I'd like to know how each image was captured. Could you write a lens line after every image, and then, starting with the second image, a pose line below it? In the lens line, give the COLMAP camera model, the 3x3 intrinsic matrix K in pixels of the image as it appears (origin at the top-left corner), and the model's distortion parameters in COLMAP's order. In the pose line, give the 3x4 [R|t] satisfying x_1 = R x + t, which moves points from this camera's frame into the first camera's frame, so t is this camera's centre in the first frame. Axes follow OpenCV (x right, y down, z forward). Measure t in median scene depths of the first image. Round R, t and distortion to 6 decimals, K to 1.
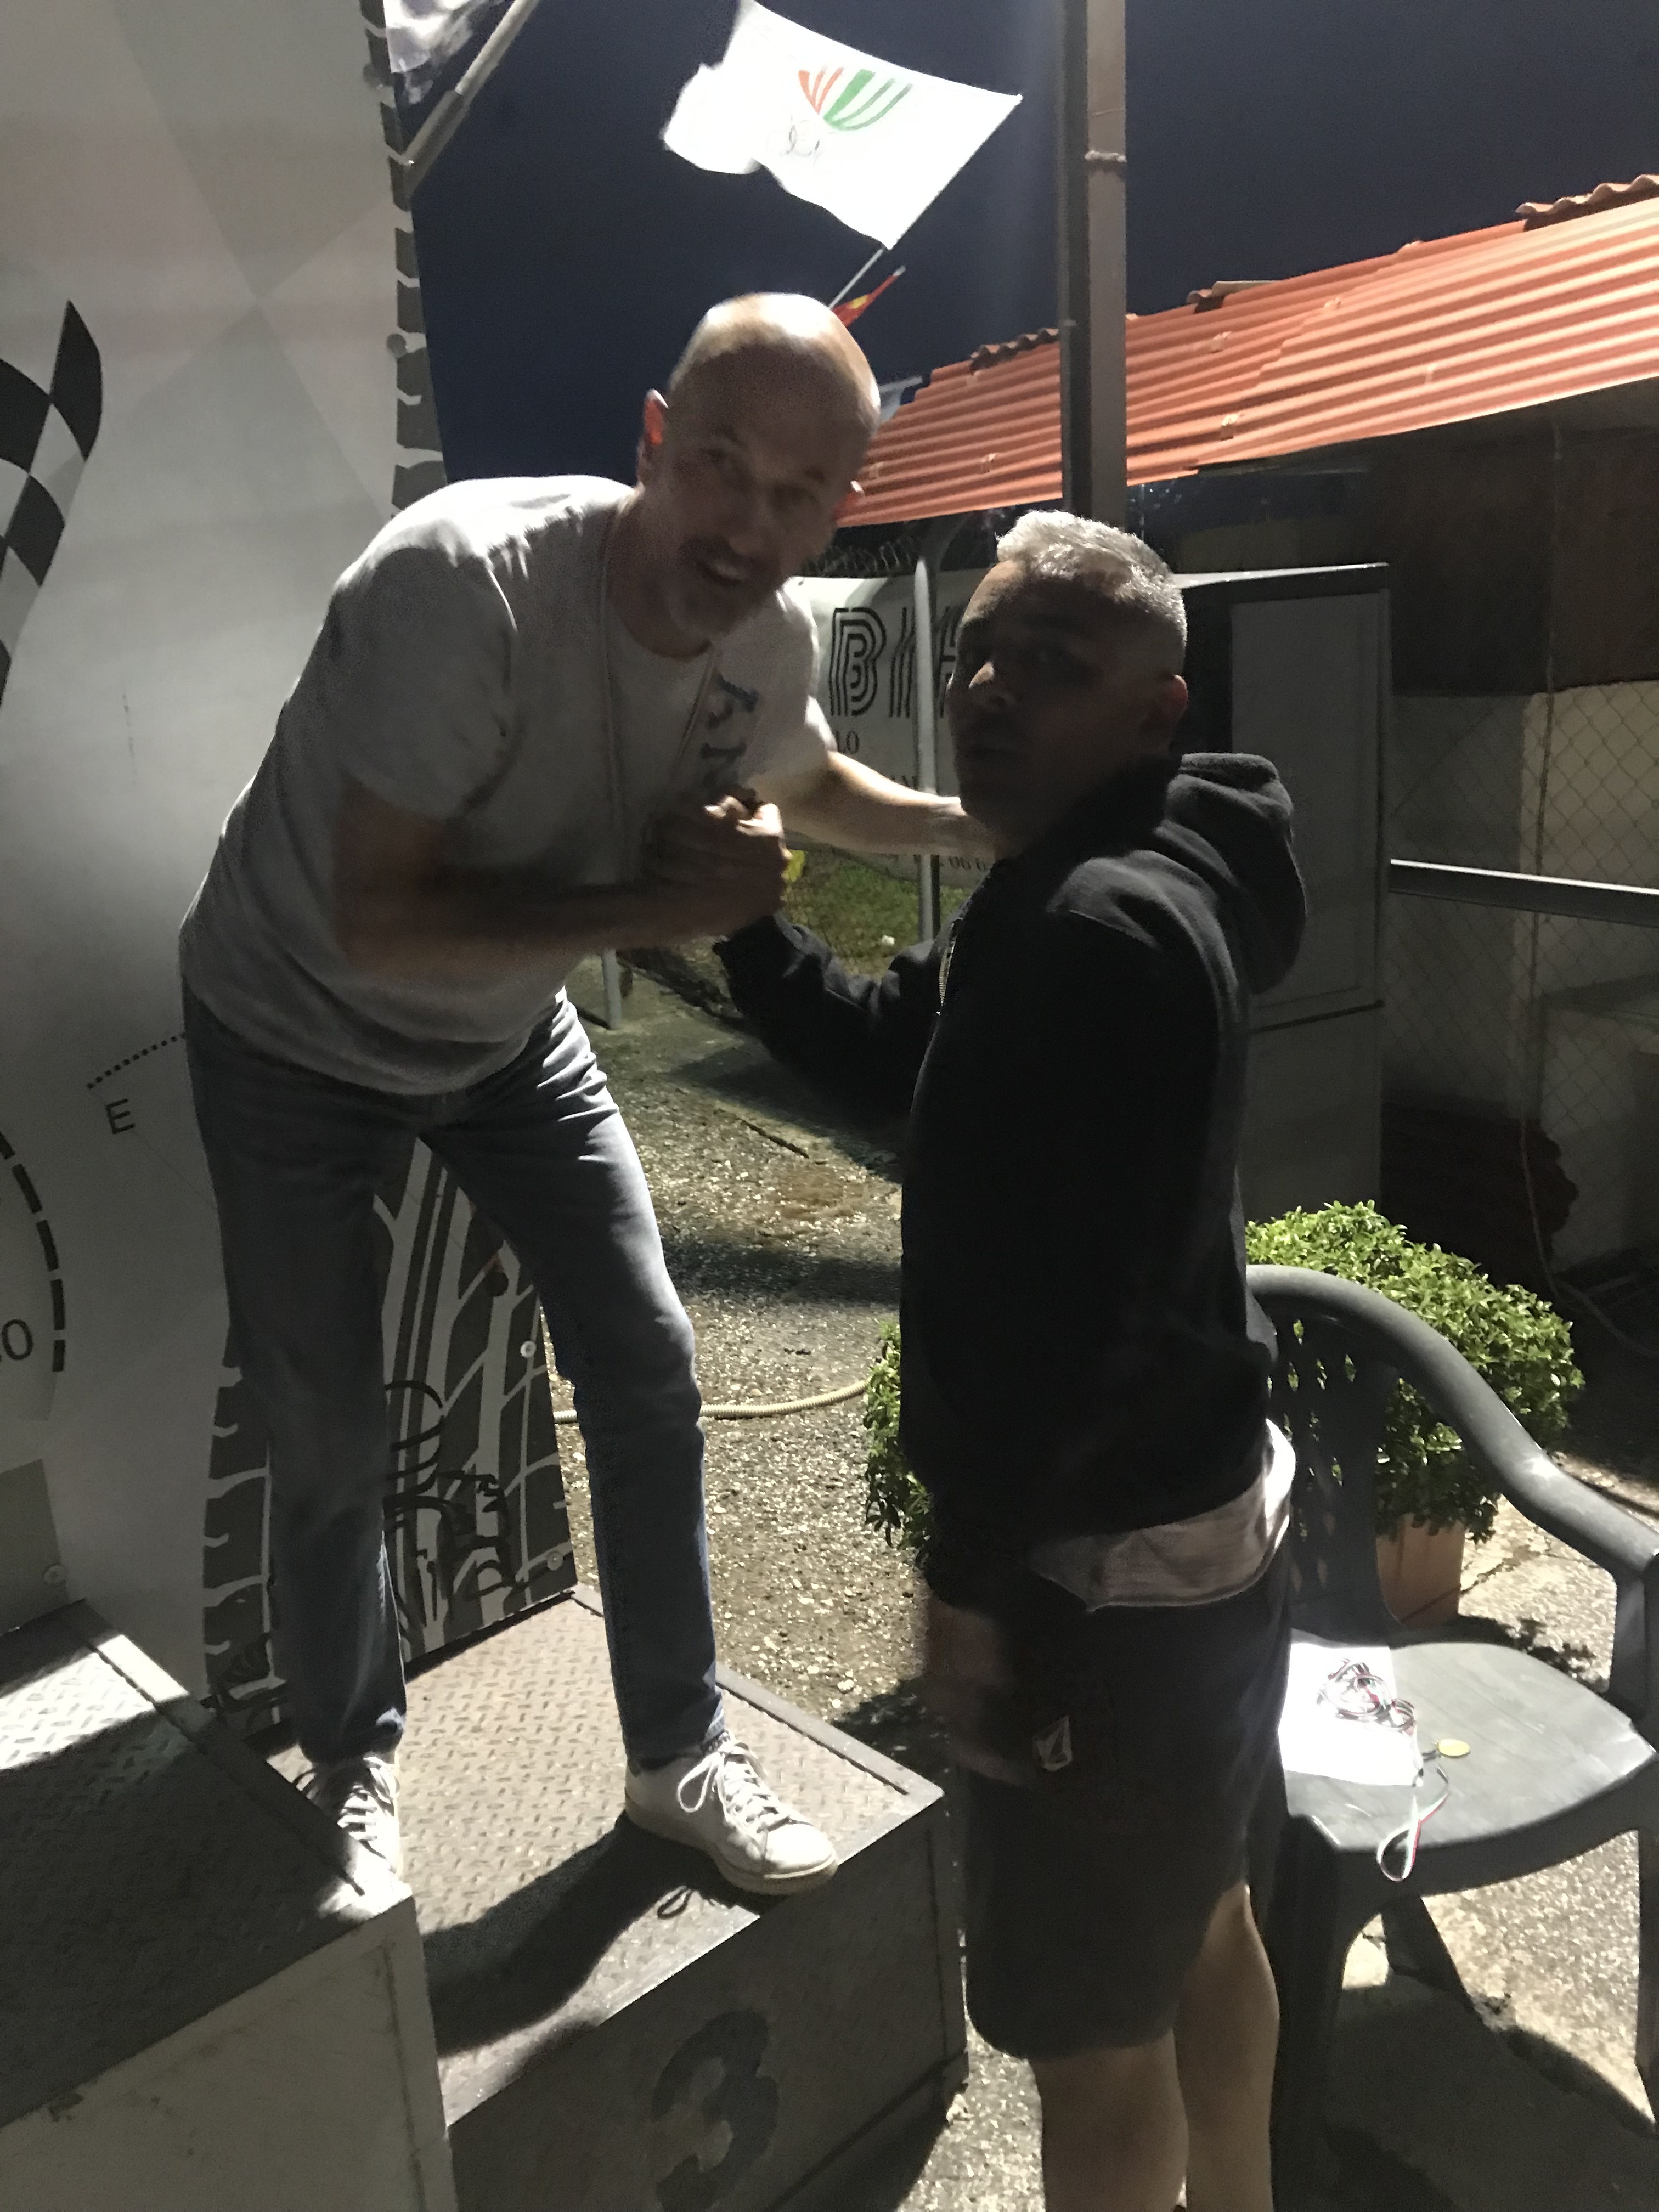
lens RADIAL K [[1825.0, 0, 829.1], [0, 1825.0, 1094.8], [0, 0, 1]] dist [0.014192, 0.004353]
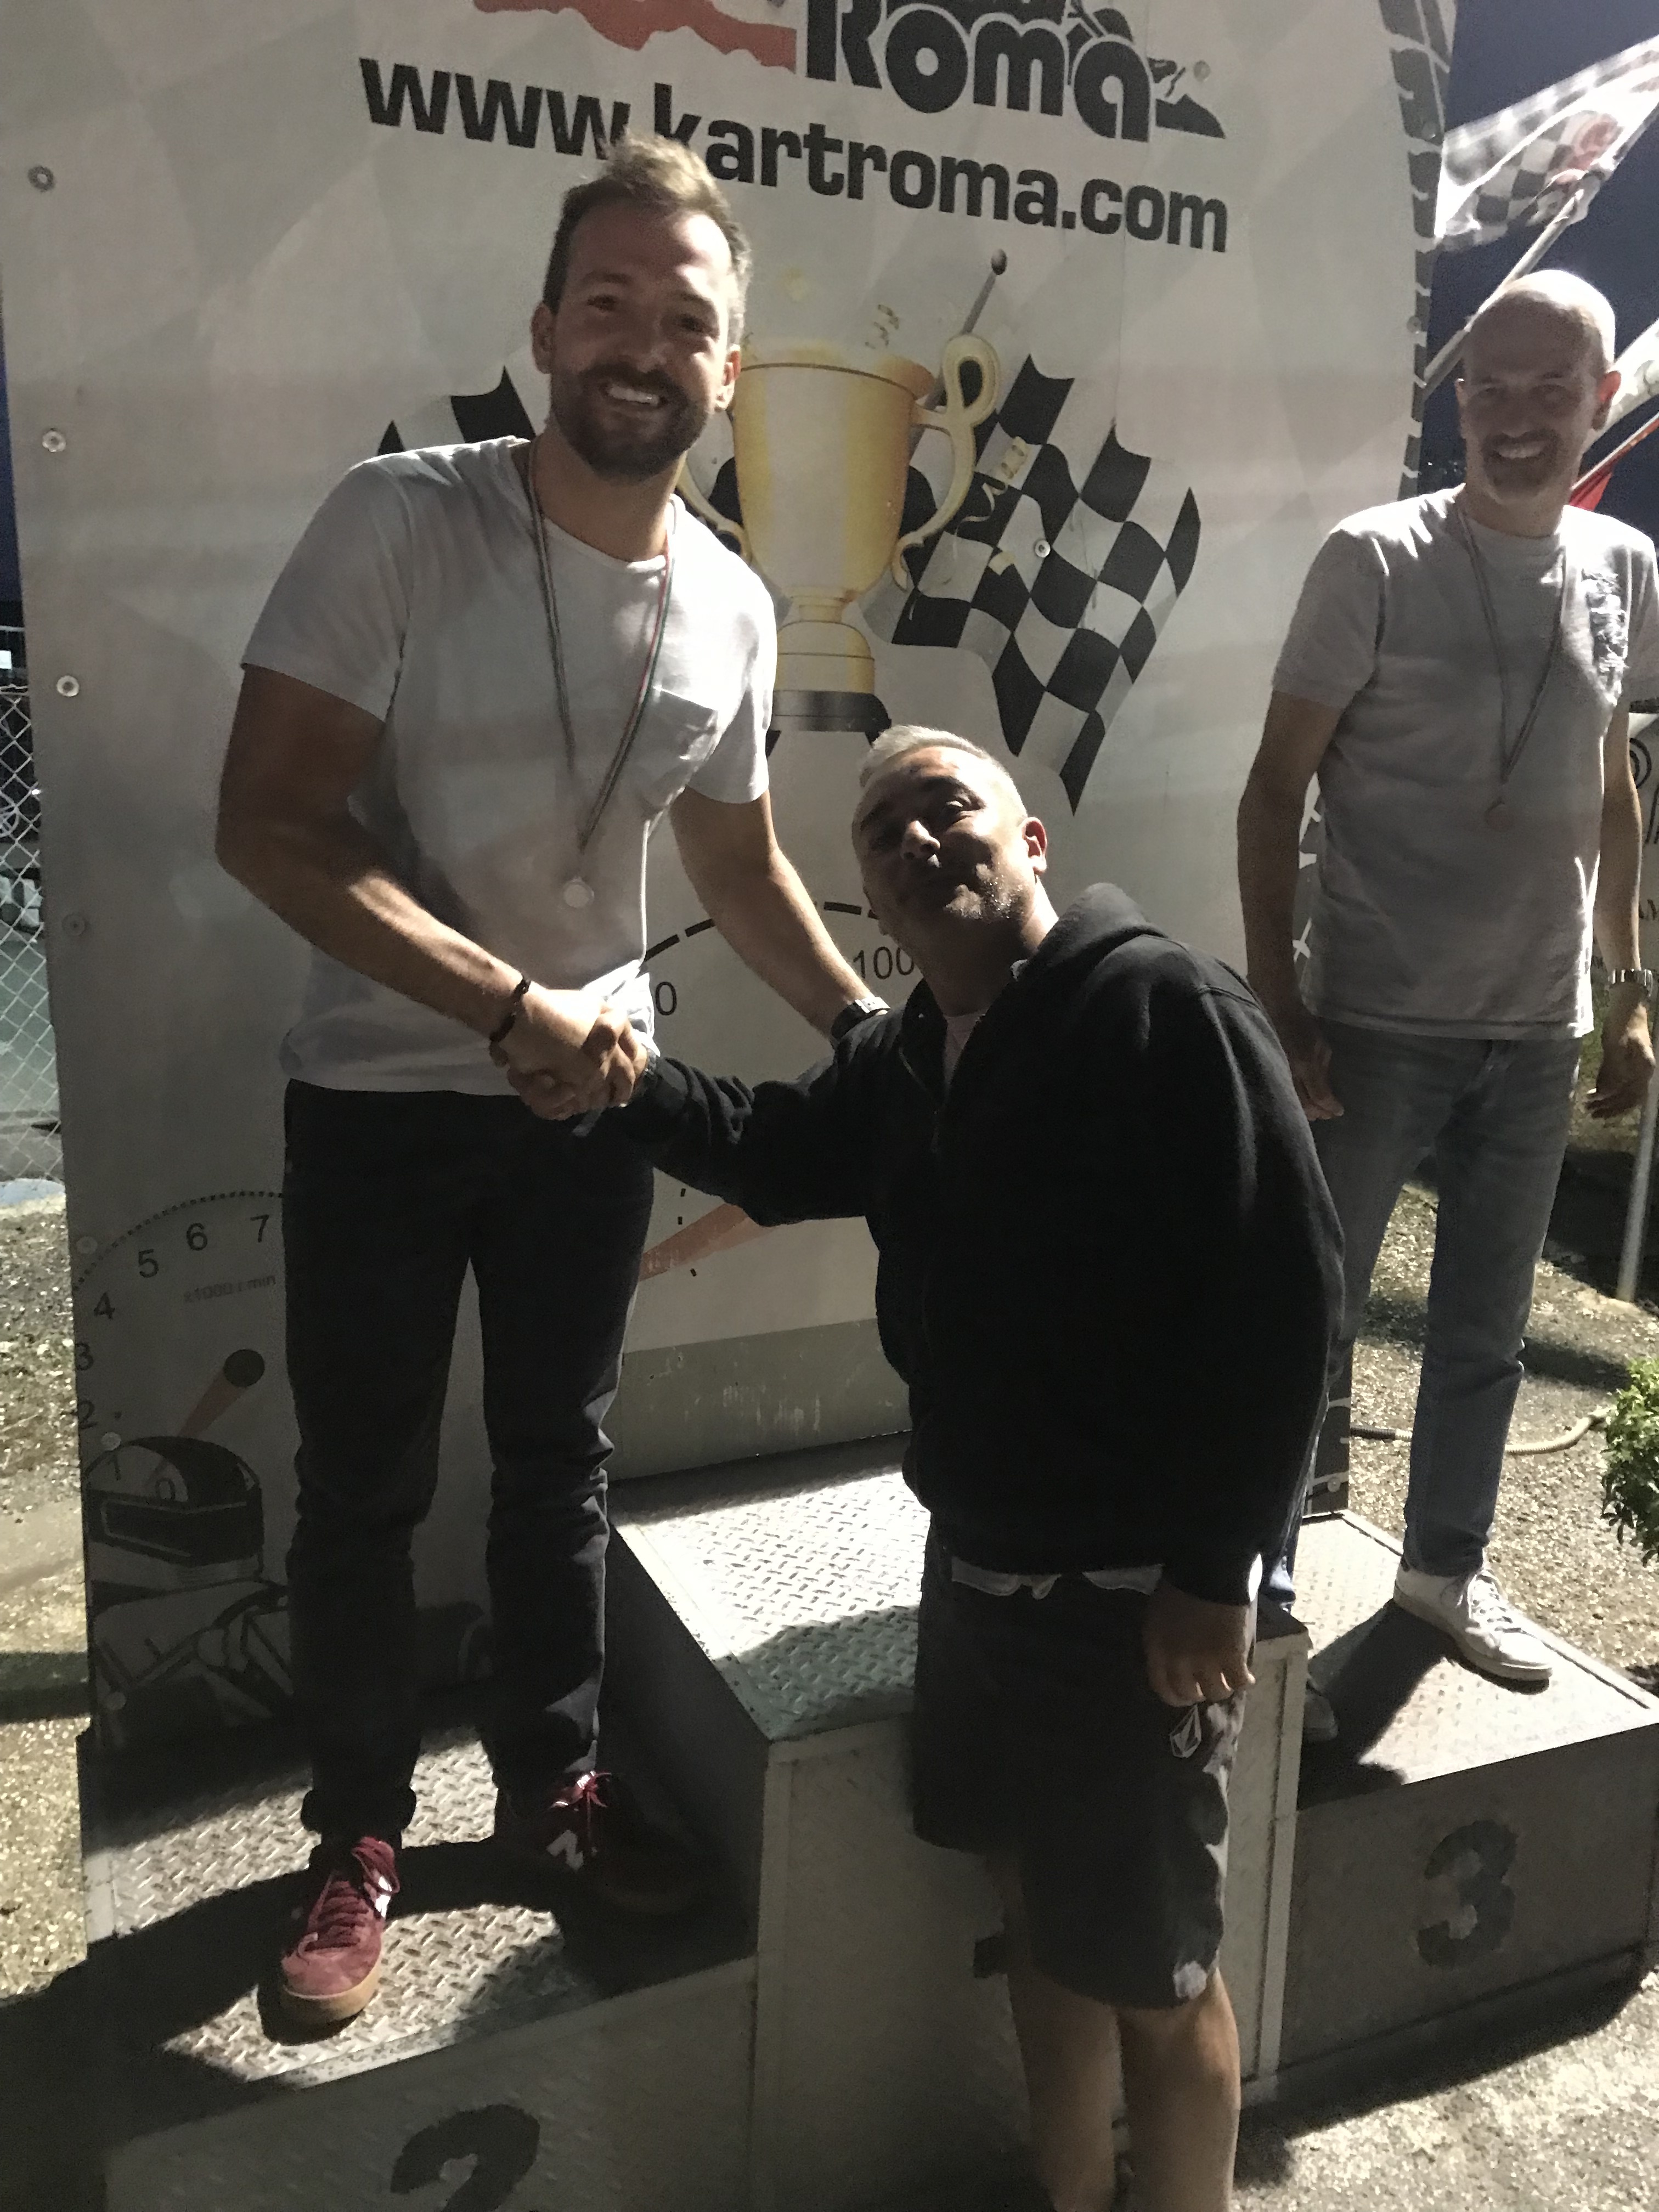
lens RADIAL K [[1825.0, 0, 851.7], [0, 1825.0, 1098.1], [0, 0, 1]] dist [0.014192, 0.004353]
pose [[0.940473, 0.148205, -0.305852, -0.115996], [-0.162343, 0.986507, -0.021166, 0.076167], [0.298588, 0.069559, 0.951844, -0.283998]]
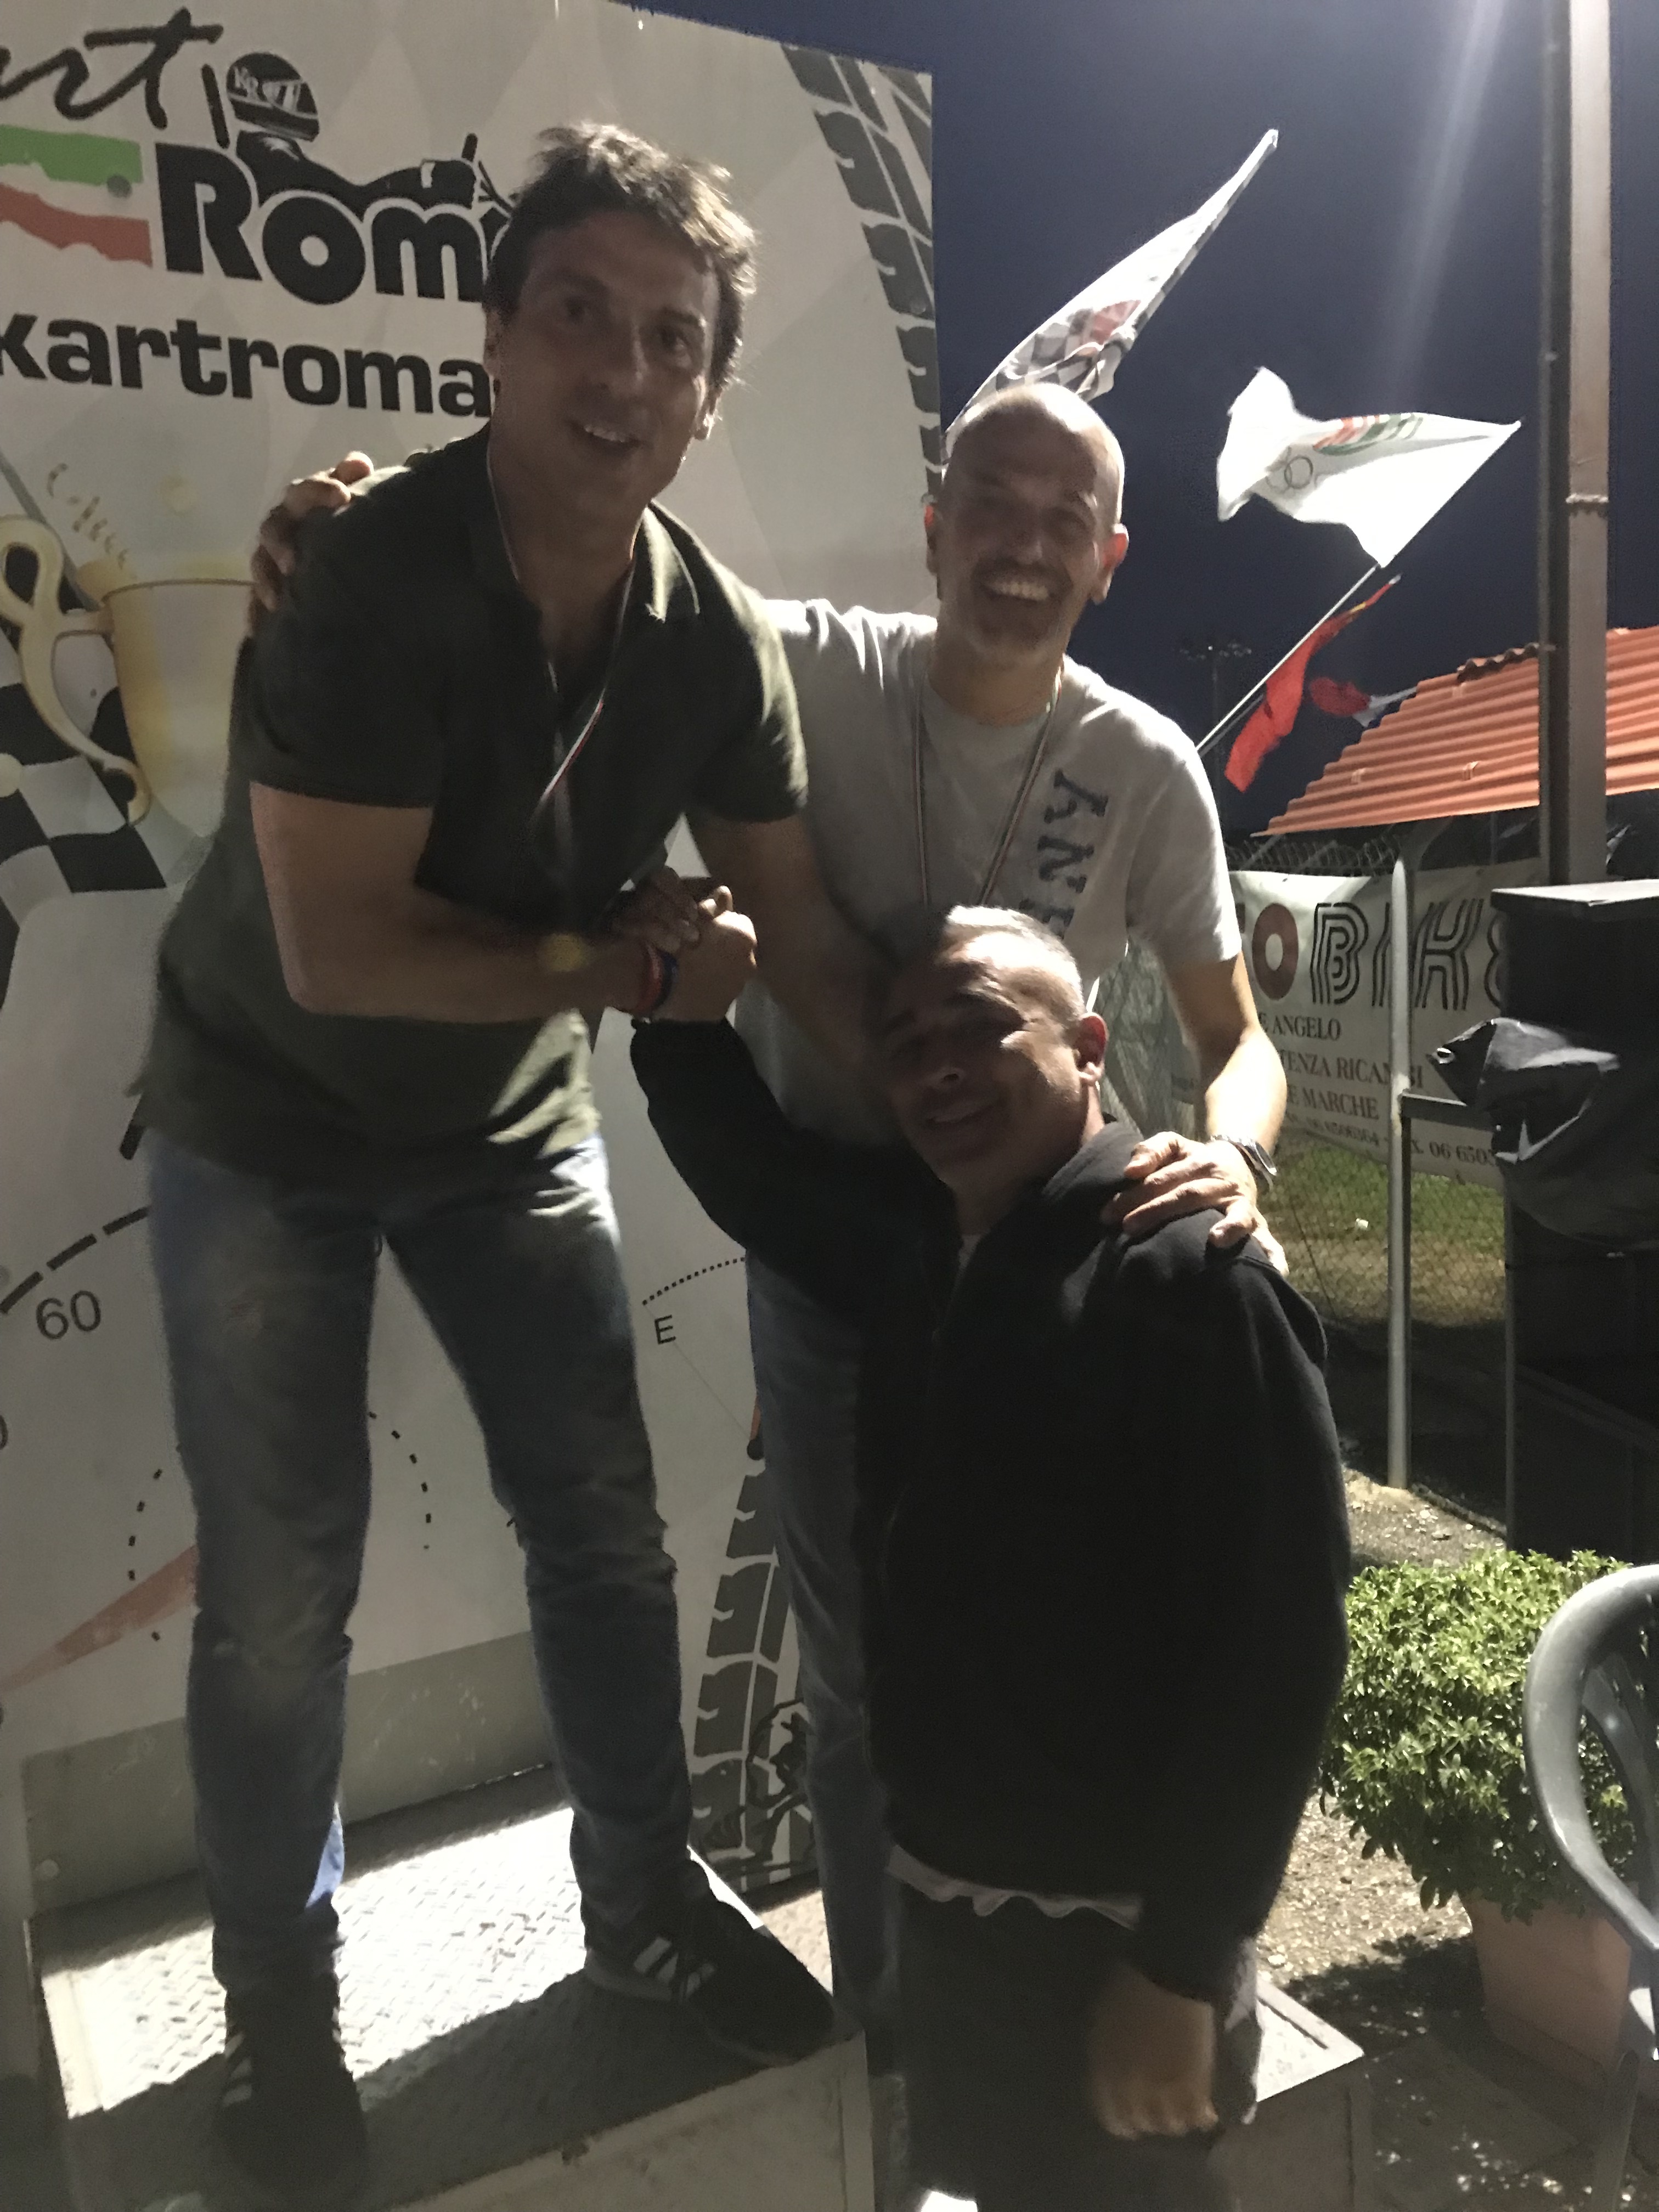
lens RADIAL K [[1825.0, 0, 834.9], [0, 1825.0, 1088.7], [0, 0, 1]] dist [0.014192, 0.004353]
pose [[0.967102, 0.035726, -0.251868, 0.012822], [-0.073043, 0.987396, -0.140407, 0.011708], [0.243678, 0.154185, 0.957522, -0.111696]]
